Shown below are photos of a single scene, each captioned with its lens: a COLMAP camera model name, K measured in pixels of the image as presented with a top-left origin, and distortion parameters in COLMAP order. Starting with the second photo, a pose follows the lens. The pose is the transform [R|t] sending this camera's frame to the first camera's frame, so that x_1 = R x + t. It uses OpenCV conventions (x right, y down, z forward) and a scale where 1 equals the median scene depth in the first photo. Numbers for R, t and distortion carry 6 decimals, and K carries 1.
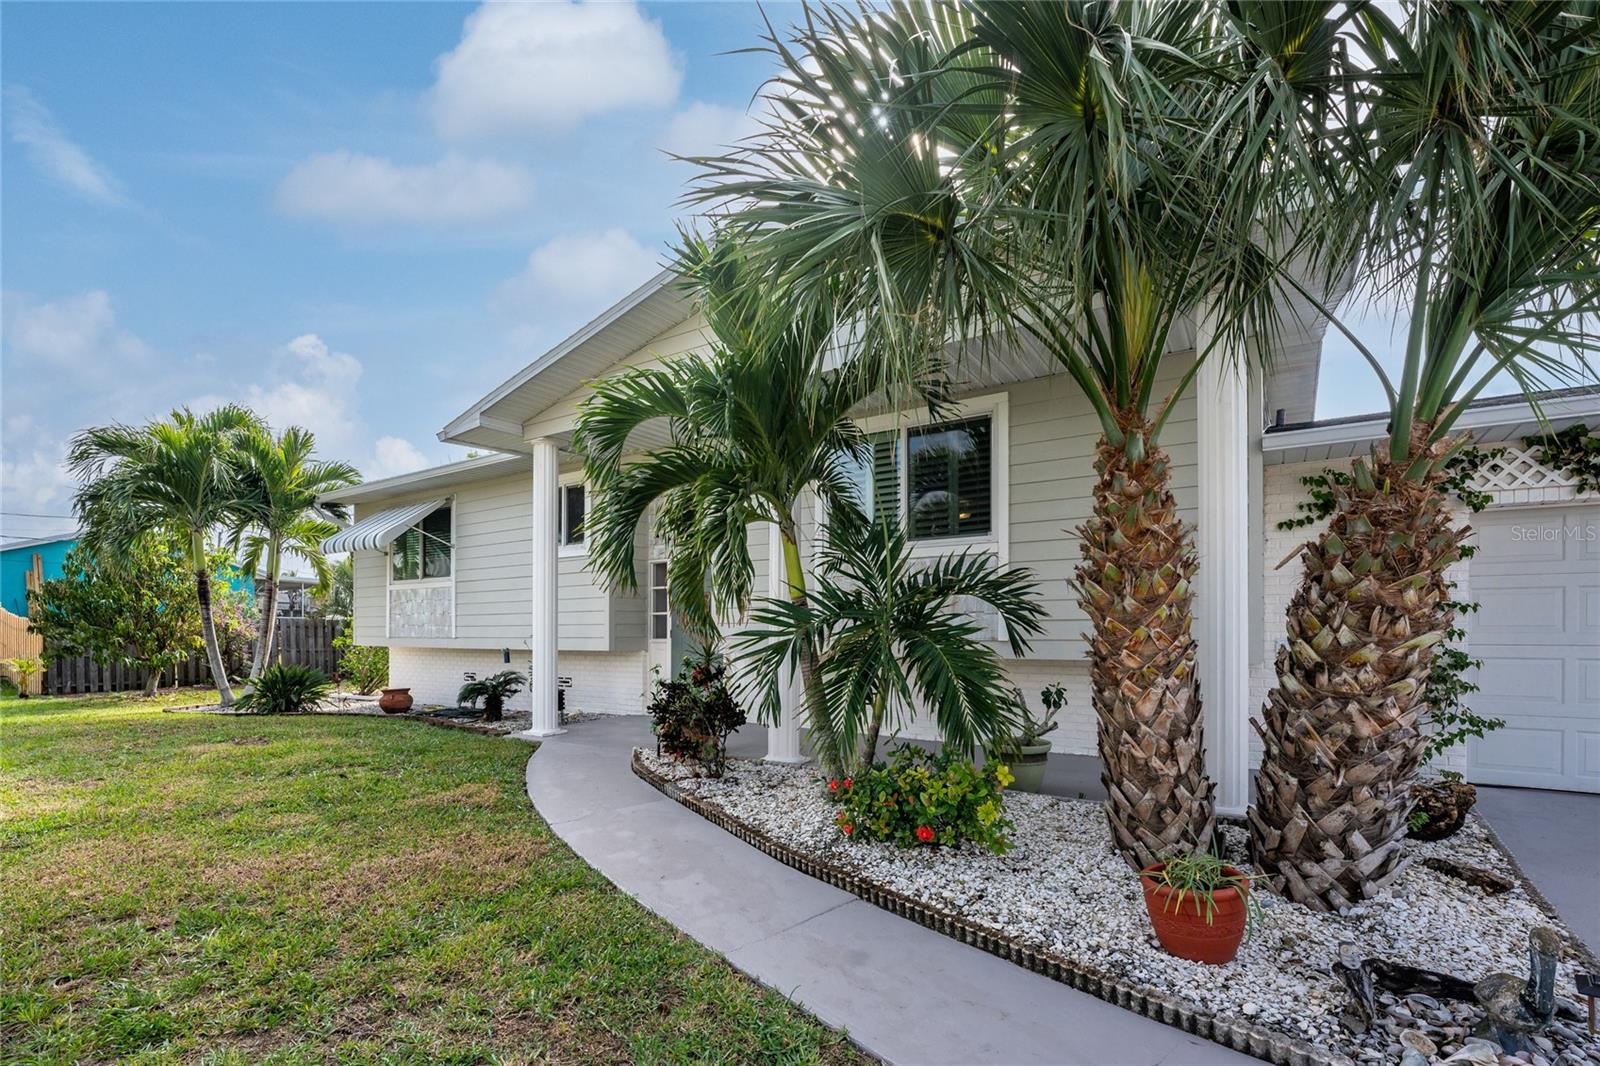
lens RADIAL K [[675.5, 0, 798.5], [0, 675.5, 615.3], [0, 0, 1]] dist [-0.024106, 0.000108]
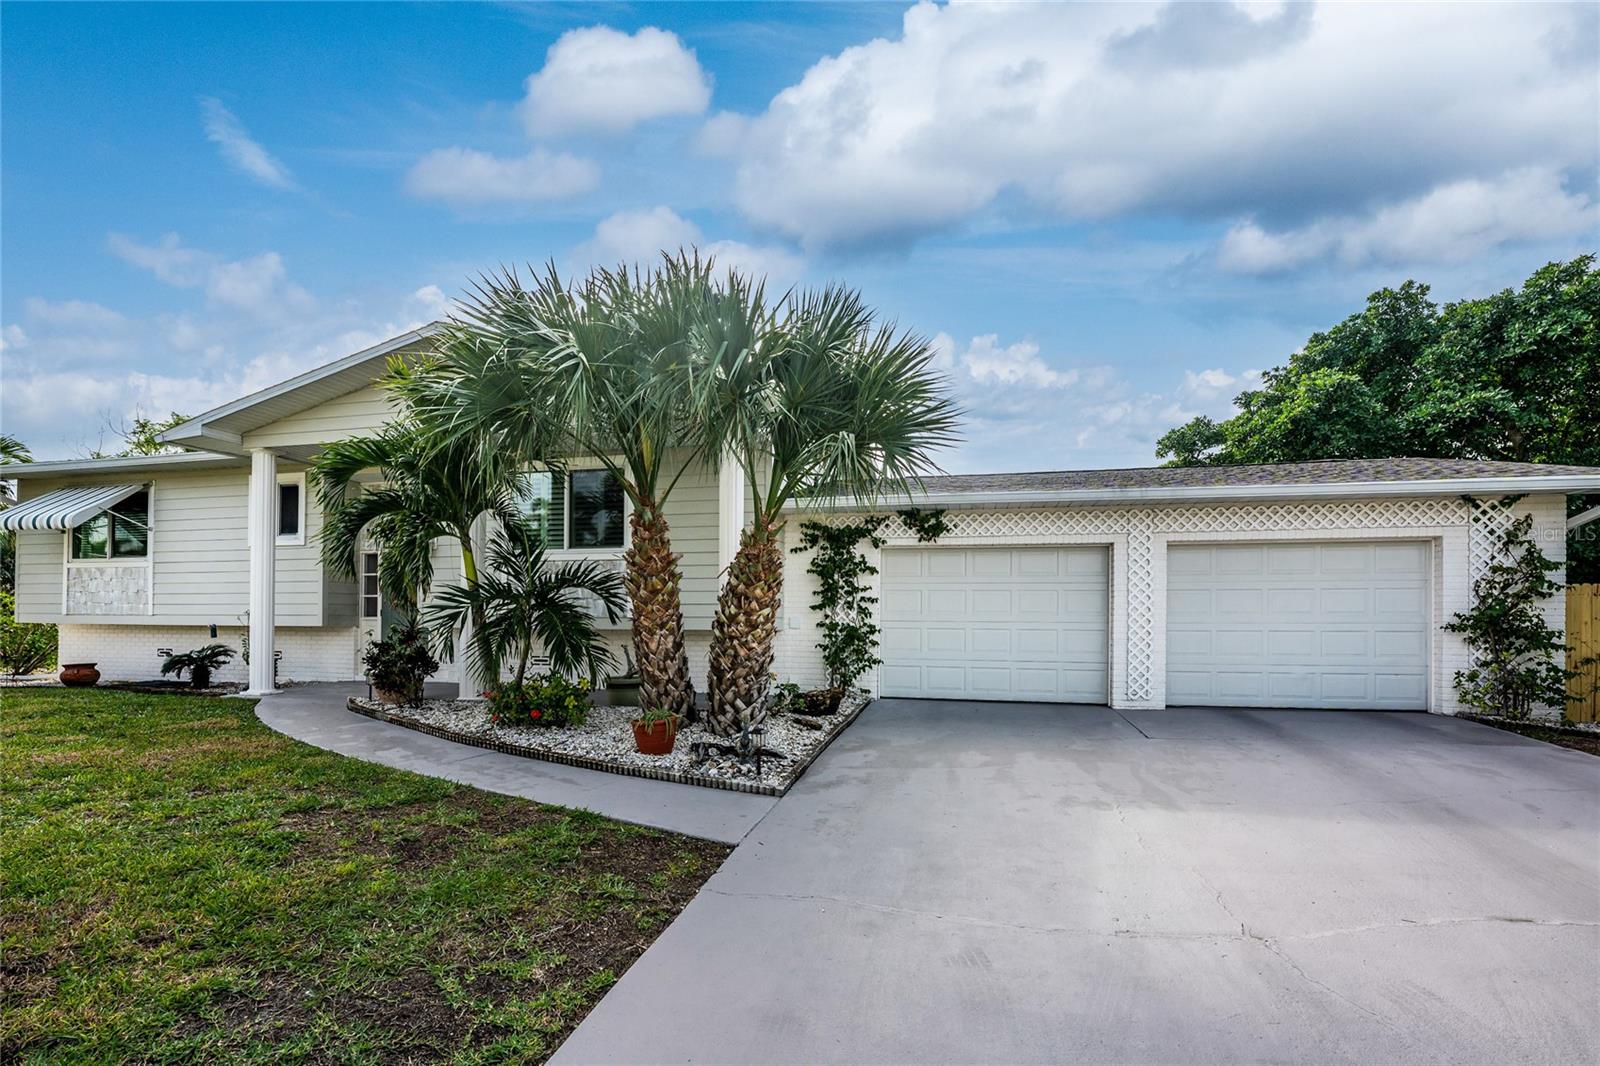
lens RADIAL K [[675.5, 0, 798.5], [0, 675.5, 615.3], [0, 0, 1]] dist [-0.024106, 0.000108]
pose [[0.931940, 0.010097, 0.362473, 0.131416], [-0.015250, 0.999819, 0.011356, 0.012484], [-0.362293, -0.016111, 0.931925, -0.696738]]
